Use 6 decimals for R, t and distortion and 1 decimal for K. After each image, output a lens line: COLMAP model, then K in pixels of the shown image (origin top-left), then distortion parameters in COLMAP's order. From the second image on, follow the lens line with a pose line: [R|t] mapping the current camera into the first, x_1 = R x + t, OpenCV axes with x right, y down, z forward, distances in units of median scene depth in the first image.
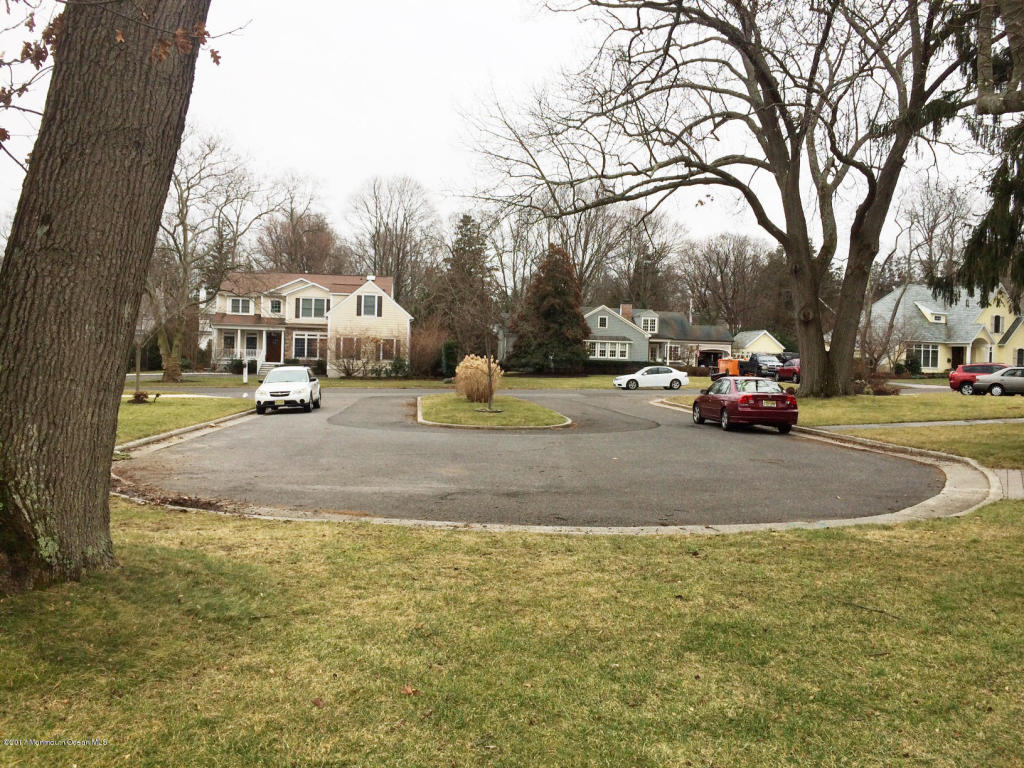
lens RADIAL K [[848.0, 0, 508.3], [0, 848.0, 405.4], [0, 0, 1]] dist [-0.002848, -0.007609]
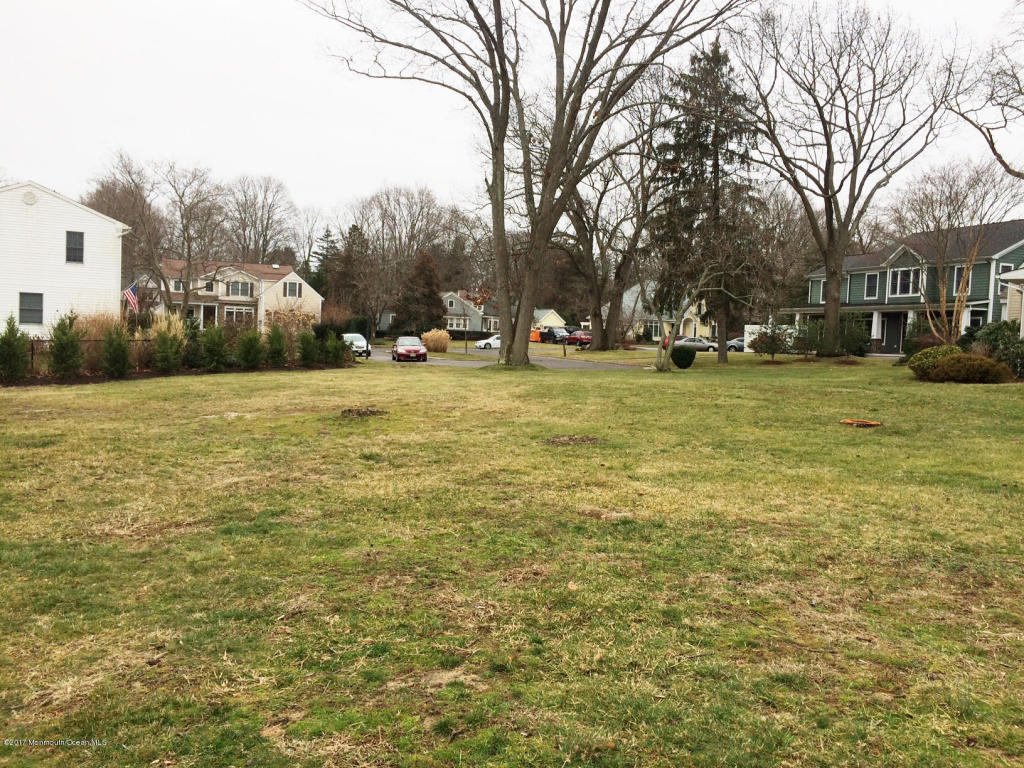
lens RADIAL K [[848.0, 0, 508.3], [0, 848.0, 405.4], [0, 0, 1]] dist [-0.002848, -0.007609]
pose [[0.962982, -0.012440, 0.269277, -0.188457], [0.001826, 0.999213, 0.039630, 0.018526], [-0.269558, -0.037672, 0.962247, -0.433853]]
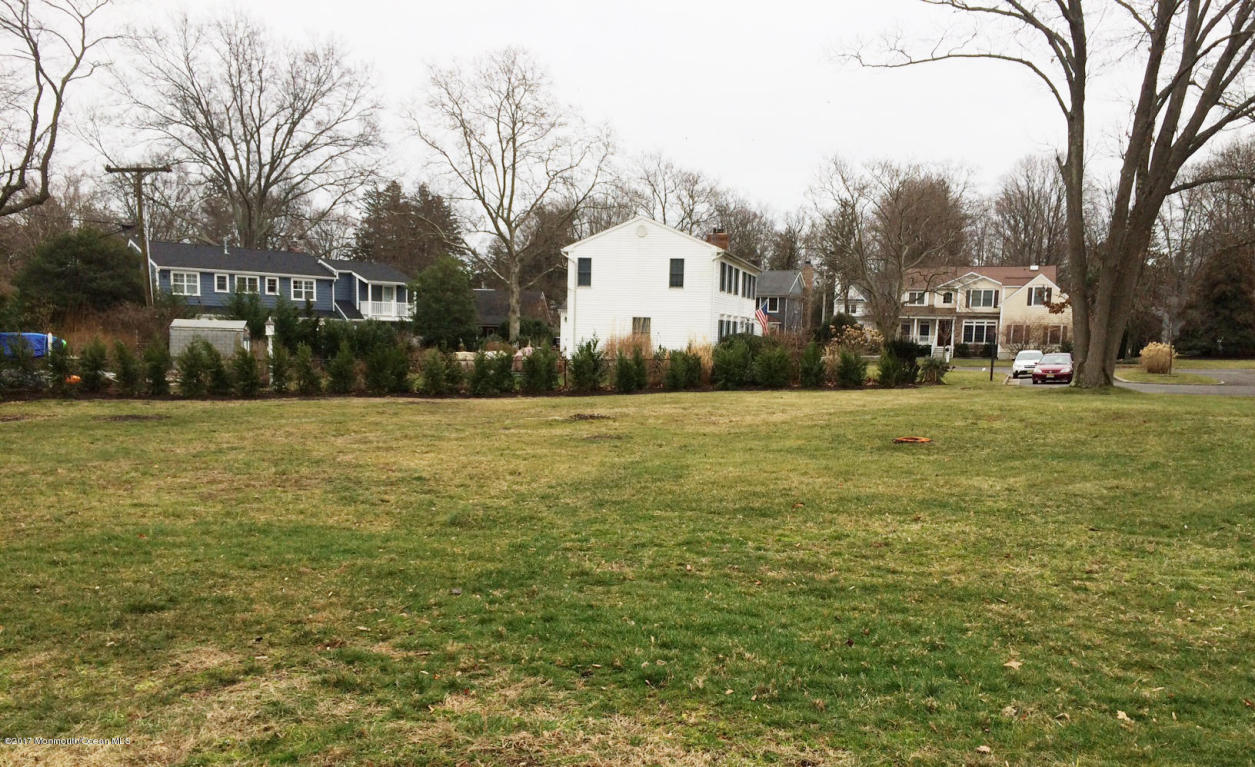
lens RADIAL K [[1048.9, 0, 625.2], [0, 1048.9, 457.7], [0, 0, 1]] dist [0.008945, 0.000679]
pose [[0.891832, 0.042988, -0.450319, -0.013422], [-0.017289, 0.997986, 0.061030, 0.021241], [0.452036, -0.046643, 0.890780, -0.494417]]
